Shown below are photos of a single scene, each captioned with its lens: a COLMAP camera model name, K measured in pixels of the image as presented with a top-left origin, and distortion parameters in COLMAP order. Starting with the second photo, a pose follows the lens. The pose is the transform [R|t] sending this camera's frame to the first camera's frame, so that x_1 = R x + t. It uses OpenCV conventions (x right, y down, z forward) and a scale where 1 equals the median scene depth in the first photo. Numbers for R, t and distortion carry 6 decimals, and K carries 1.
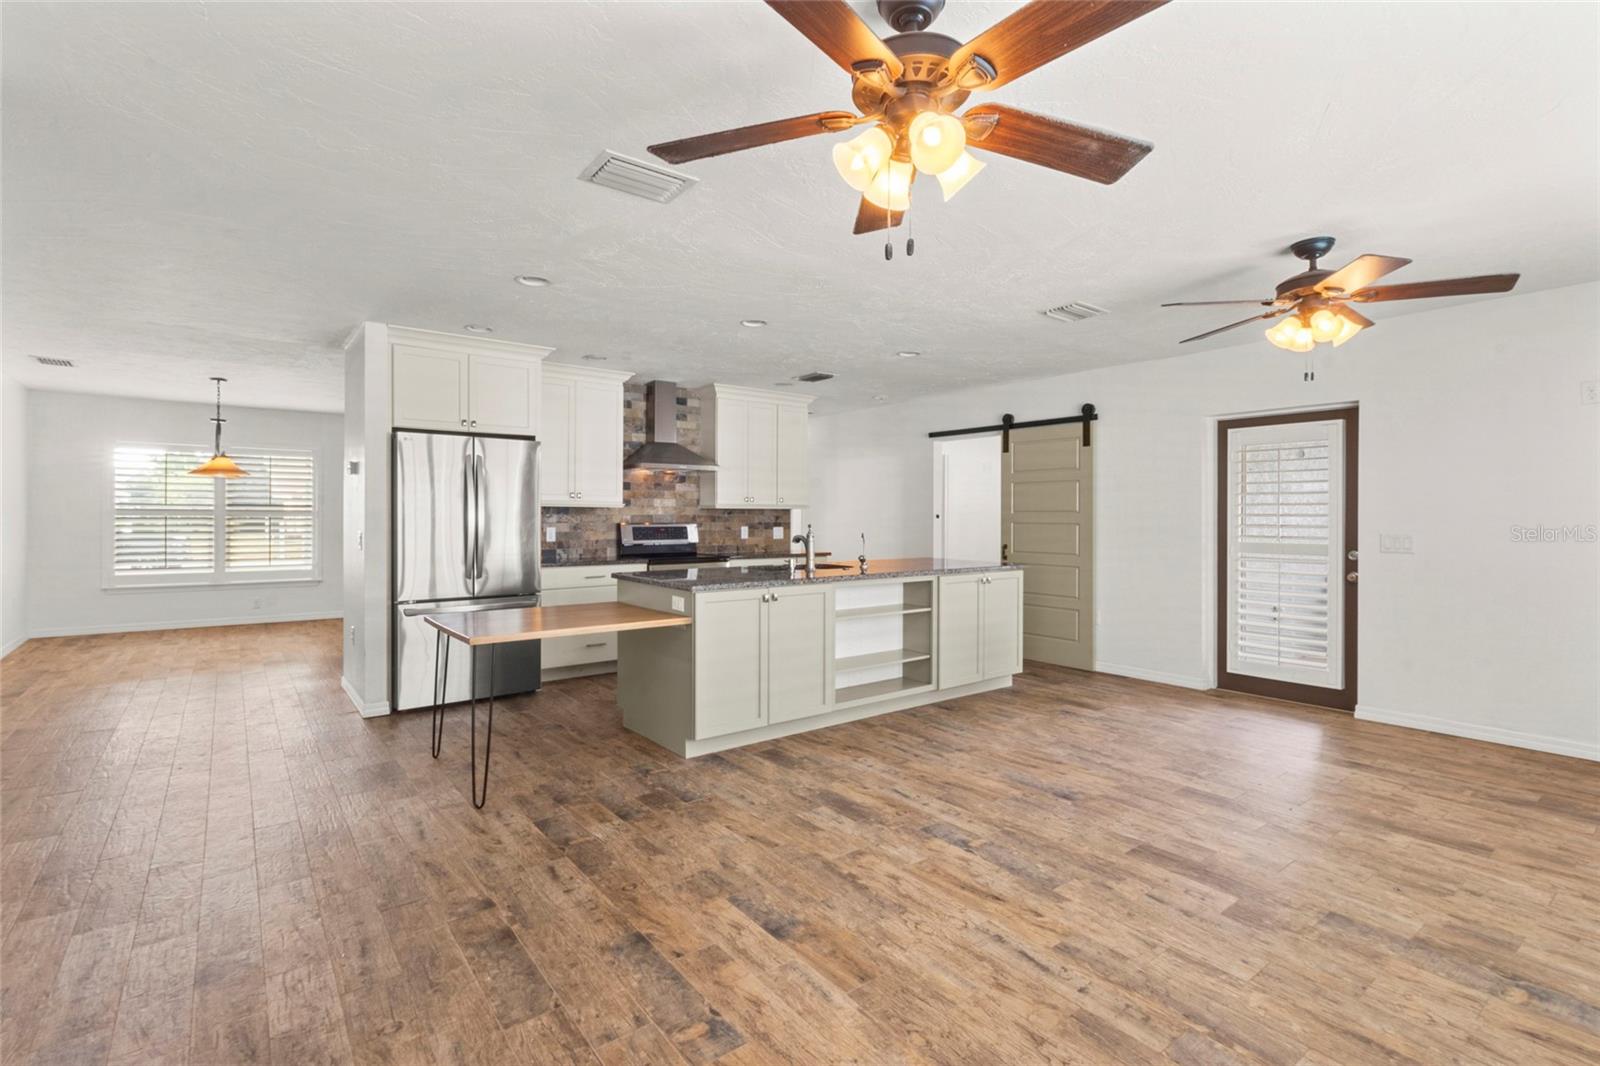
lens RADIAL K [[741.2, 0, 797.9], [0, 741.2, 522.4], [0, 0, 1]] dist [0.003837, 0.001407]
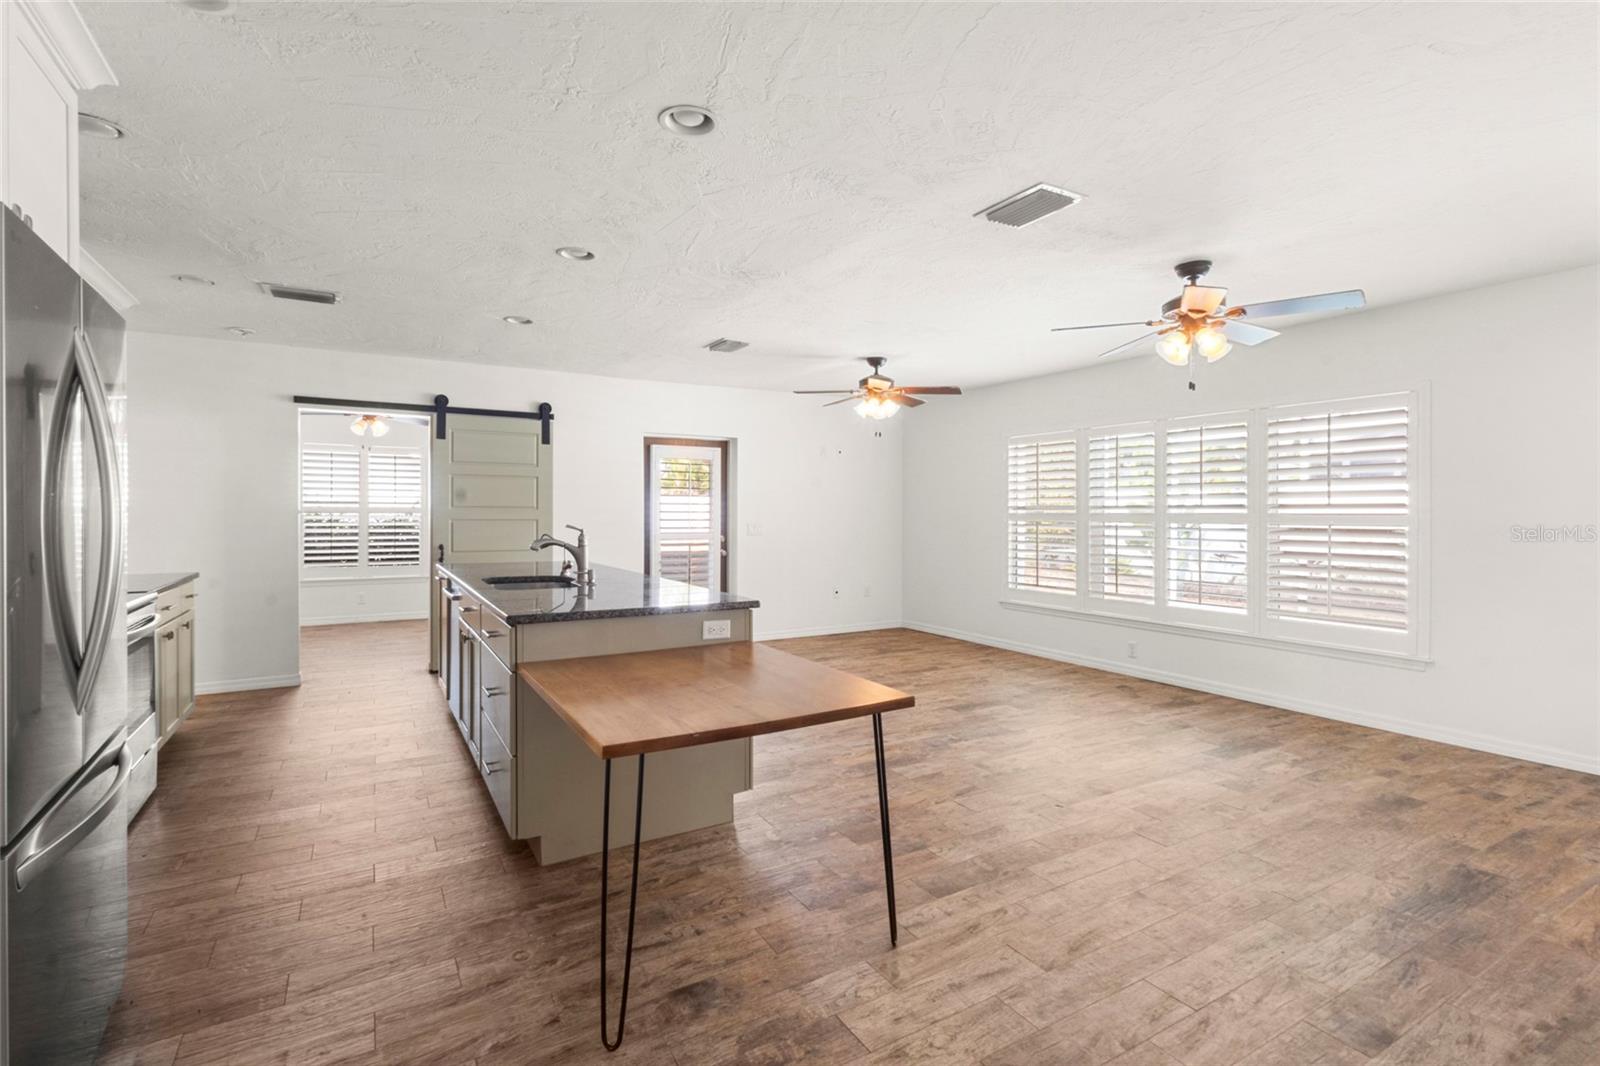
lens RADIAL K [[741.2, 0, 798.9], [0, 741.2, 518.8], [0, 0, 1]] dist [0.003837, 0.001407]
pose [[0.120607, -0.010591, 0.992644, -0.733846], [0.004355, 0.999939, 0.010140, -0.010260], [-0.992691, 0.003100, 0.120645, 0.659379]]
